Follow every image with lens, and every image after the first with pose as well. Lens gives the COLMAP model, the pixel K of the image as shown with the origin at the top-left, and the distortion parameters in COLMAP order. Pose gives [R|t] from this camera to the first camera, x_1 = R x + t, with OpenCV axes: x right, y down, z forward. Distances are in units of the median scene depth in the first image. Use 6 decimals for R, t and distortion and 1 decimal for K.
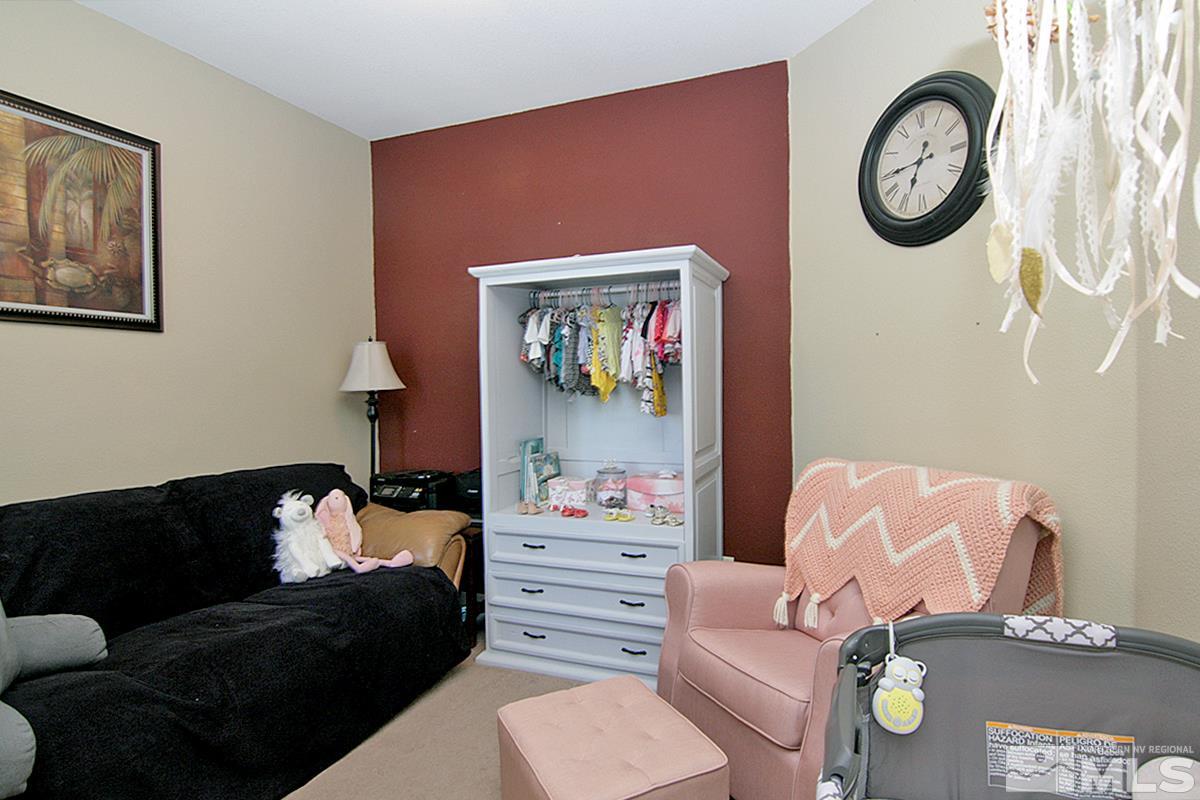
lens RADIAL K [[630.2, 0, 600.0], [0, 630.2, 400.0], [0, 0, 1]] dist [-0.013444, -0.002904]
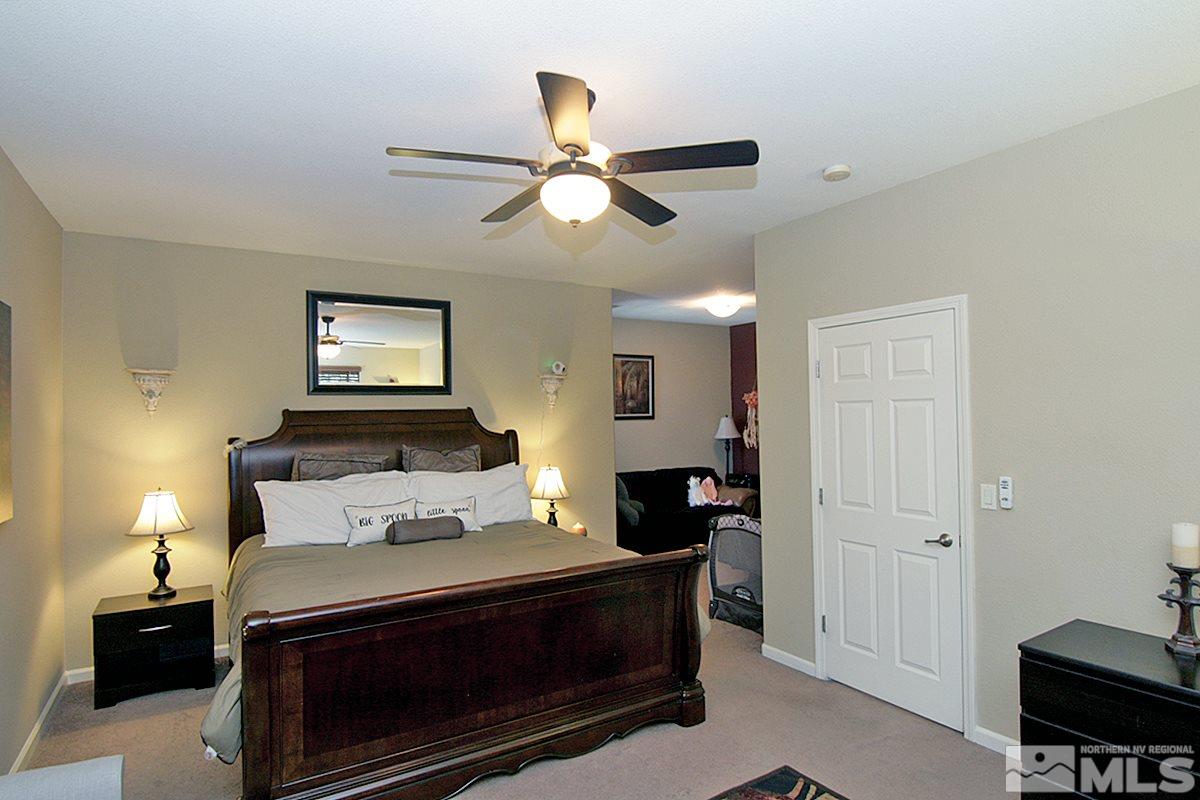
lens RADIAL K [[630.2, 0, 600.0], [0, 630.2, 400.0], [0, 0, 1]] dist [-0.013444, -0.002904]
pose [[0.795294, -0.008926, -0.606158, 0.923313], [-0.006721, 0.999700, -0.023540, -0.131619], [0.606186, 0.022795, 0.794996, -1.564368]]
